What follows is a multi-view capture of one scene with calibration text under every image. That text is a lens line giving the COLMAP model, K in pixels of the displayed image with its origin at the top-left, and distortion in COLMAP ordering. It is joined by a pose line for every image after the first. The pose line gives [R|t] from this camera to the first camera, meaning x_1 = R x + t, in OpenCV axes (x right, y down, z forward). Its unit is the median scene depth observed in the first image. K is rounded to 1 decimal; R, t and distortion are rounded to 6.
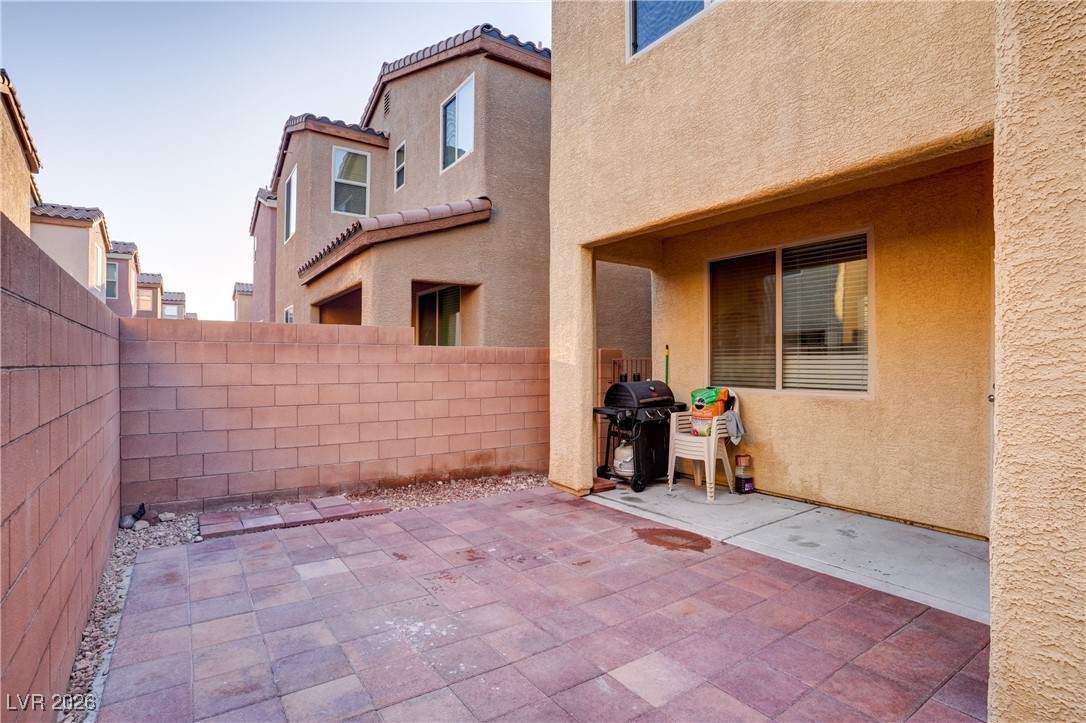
lens RADIAL K [[543.1, 0, 543.0], [0, 543.1, 361.5], [0, 0, 1]] dist [-0.057258, 0.000595]
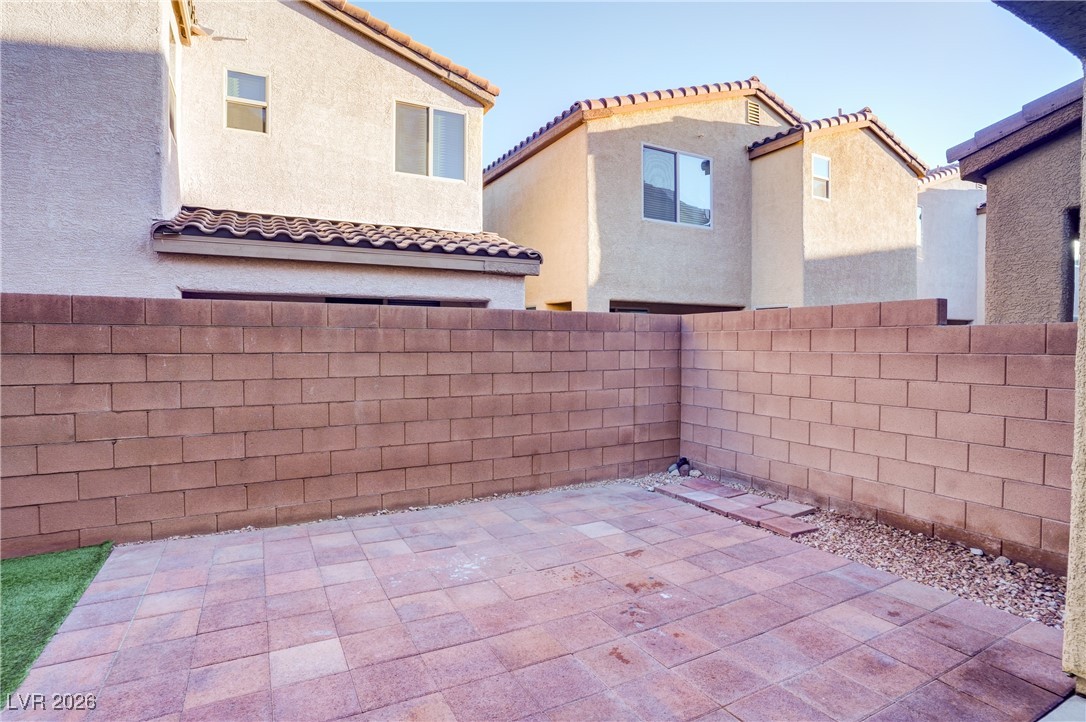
lens RADIAL K [[532.7, 0, 531.0], [0, 532.7, 357.6], [0, 0, 1]] dist [-0.078221, 0.028875]
pose [[-0.108252, 0.022402, -0.993871, 0.599348], [0.000736, 0.999748, 0.022455, -0.007391], [0.994123, 0.001699, -0.108241, 0.806237]]
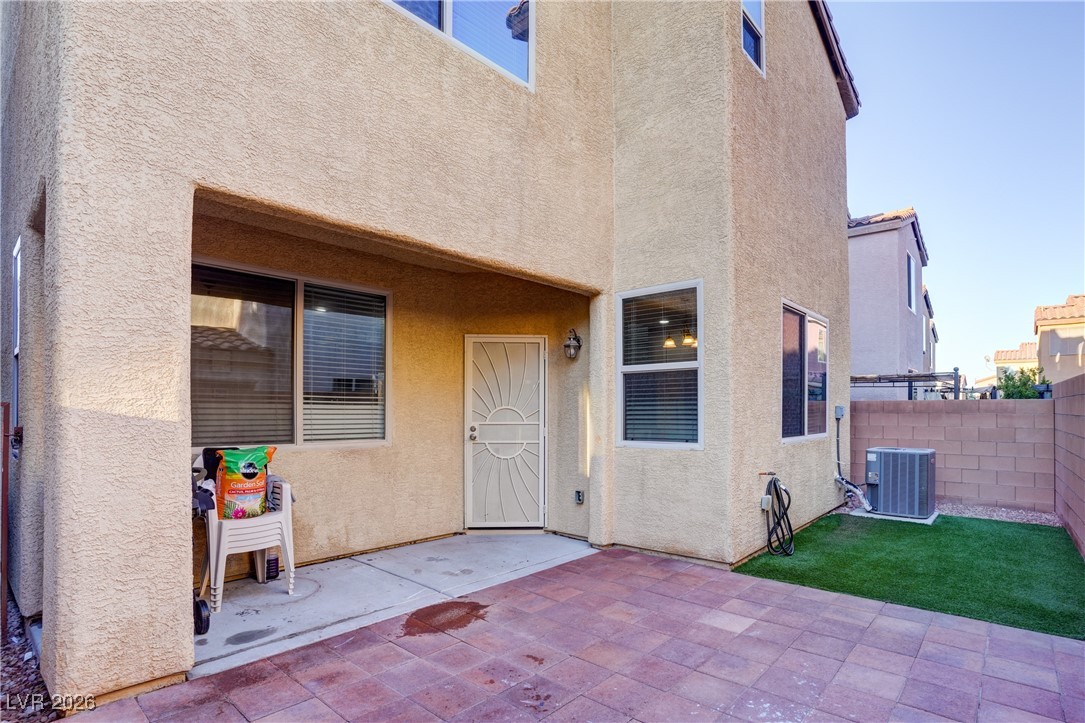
lens RADIAL K [[568.9, 0, 545.3], [0, 568.9, 406.5], [0, 0, 1]] dist [-0.057164, 0.000522]
pose [[-0.256617, 0.001601, 0.966512, -0.645814], [-0.011037, 0.999929, -0.004587, -0.009097], [-0.966450, -0.011845, -0.256581, 1.018012]]
